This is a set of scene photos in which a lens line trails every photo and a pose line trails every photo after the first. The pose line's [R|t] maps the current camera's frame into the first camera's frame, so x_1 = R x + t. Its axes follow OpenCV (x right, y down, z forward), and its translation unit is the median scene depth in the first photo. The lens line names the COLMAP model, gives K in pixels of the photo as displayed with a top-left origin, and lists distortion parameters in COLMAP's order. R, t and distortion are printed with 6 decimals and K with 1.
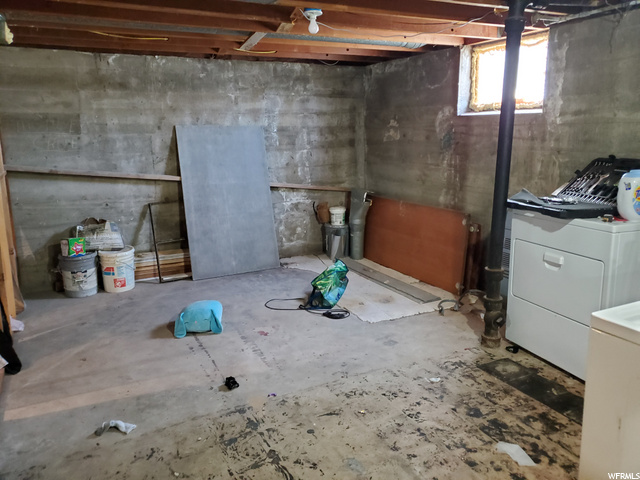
lens RADIAL K [[503.2, 0, 320.0], [0, 503.2, 240.0], [0, 0, 1]] dist [-0.004911, 0.056462]
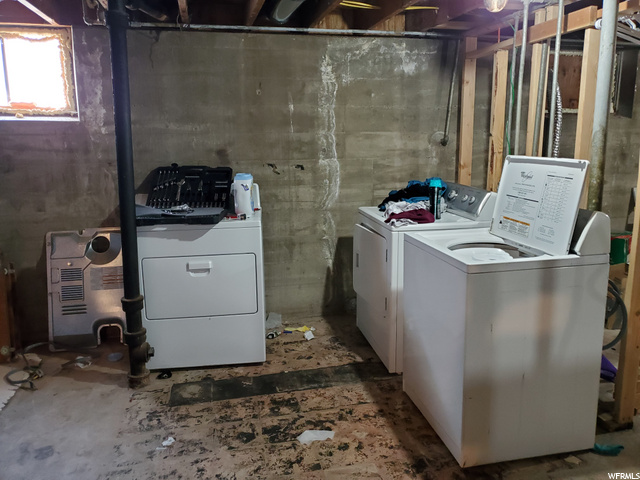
lens RADIAL K [[503.2, 0, 320.0], [0, 503.2, 240.0], [0, 0, 1]] dist [-0.004911, 0.056462]
pose [[0.240848, -0.188433, 0.952095, -0.411386], [0.218472, 0.966322, 0.135983, -0.092795], [-0.945654, 0.175255, 0.273904, 0.464668]]
